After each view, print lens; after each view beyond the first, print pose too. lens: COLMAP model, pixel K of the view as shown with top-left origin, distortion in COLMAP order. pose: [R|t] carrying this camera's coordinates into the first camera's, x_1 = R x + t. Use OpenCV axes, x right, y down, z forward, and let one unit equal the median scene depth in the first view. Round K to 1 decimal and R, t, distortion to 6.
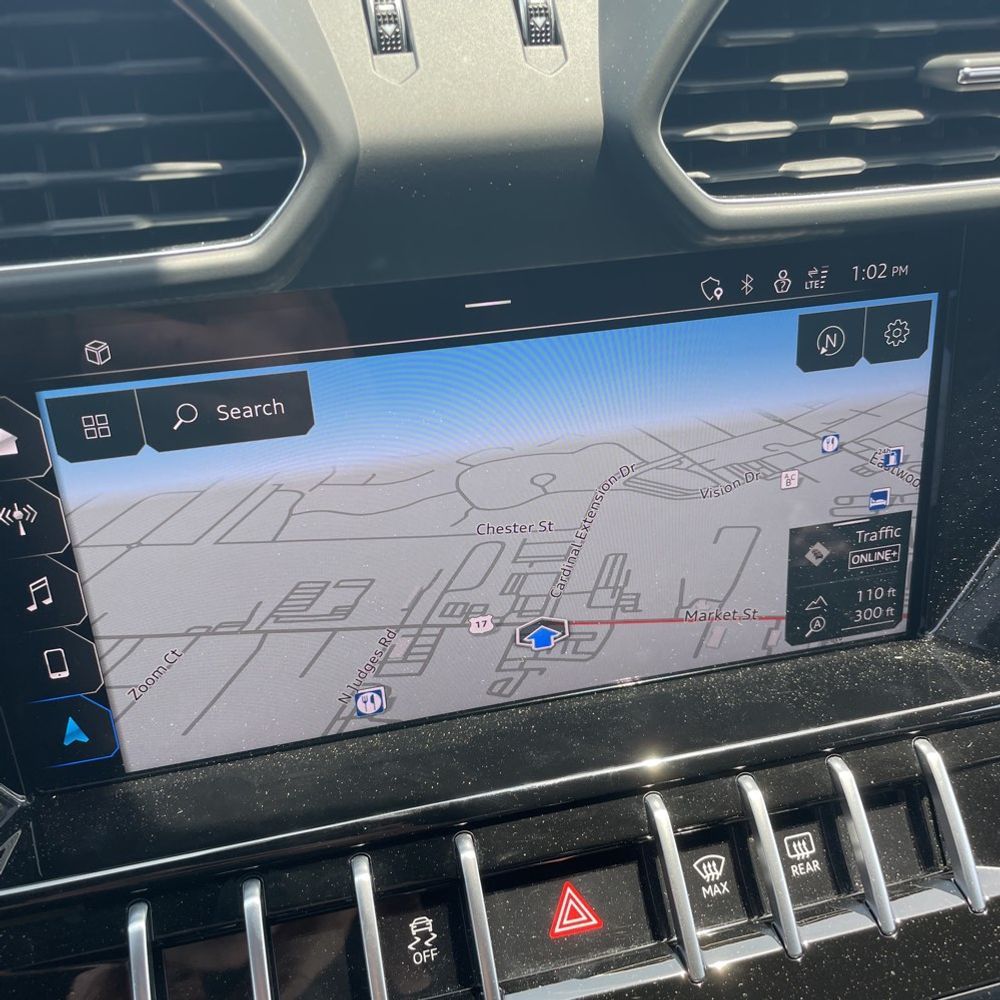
lens RADIAL K [[899.0, 0, 500.0], [0, 899.0, 500.0], [0, 0, 1]] dist [0.053016, -0.069913]
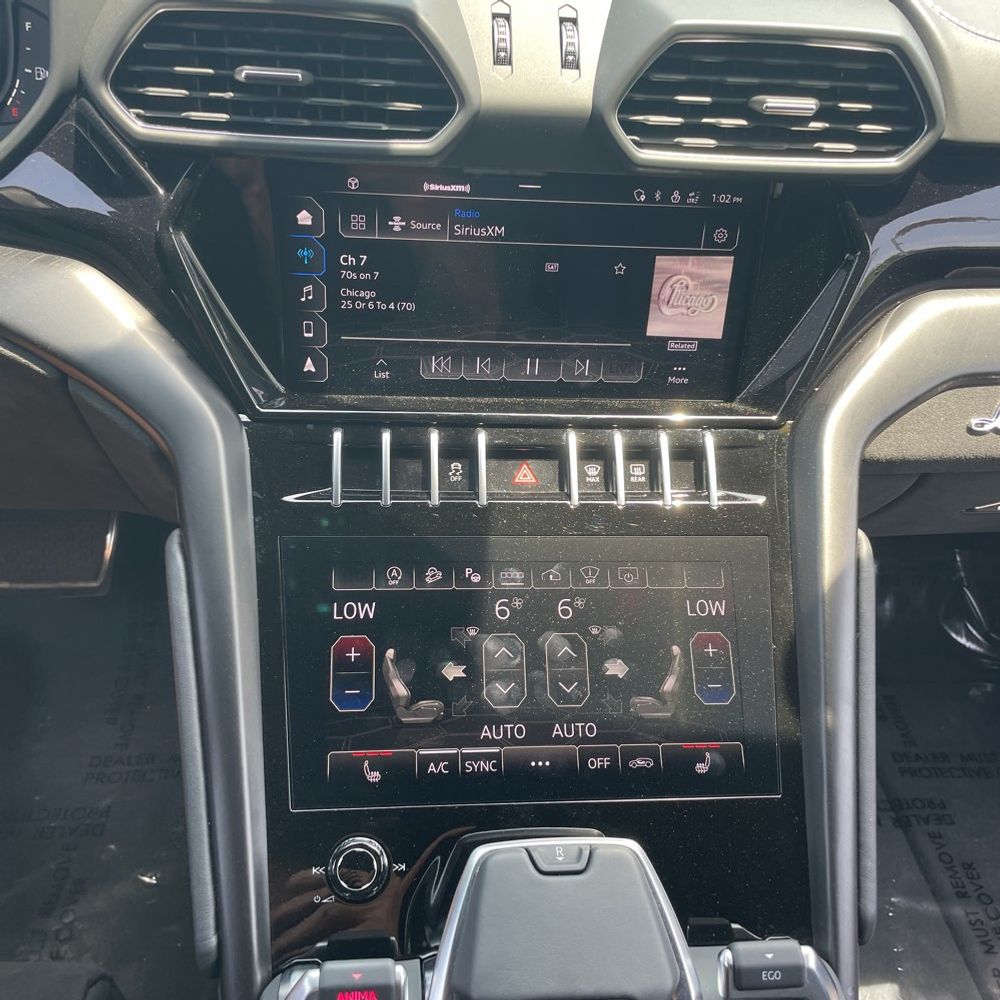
lens RADIAL K [[899.0, 0, 500.0], [0, 899.0, 500.0], [0, 0, 1]] dist [0.053016, -0.069913]
pose [[0.985441, 0.157062, -0.065098, 0.179117], [-0.152789, 0.986044, 0.066131, 0.396320], [0.074576, -0.055221, 0.995685, -1.214962]]
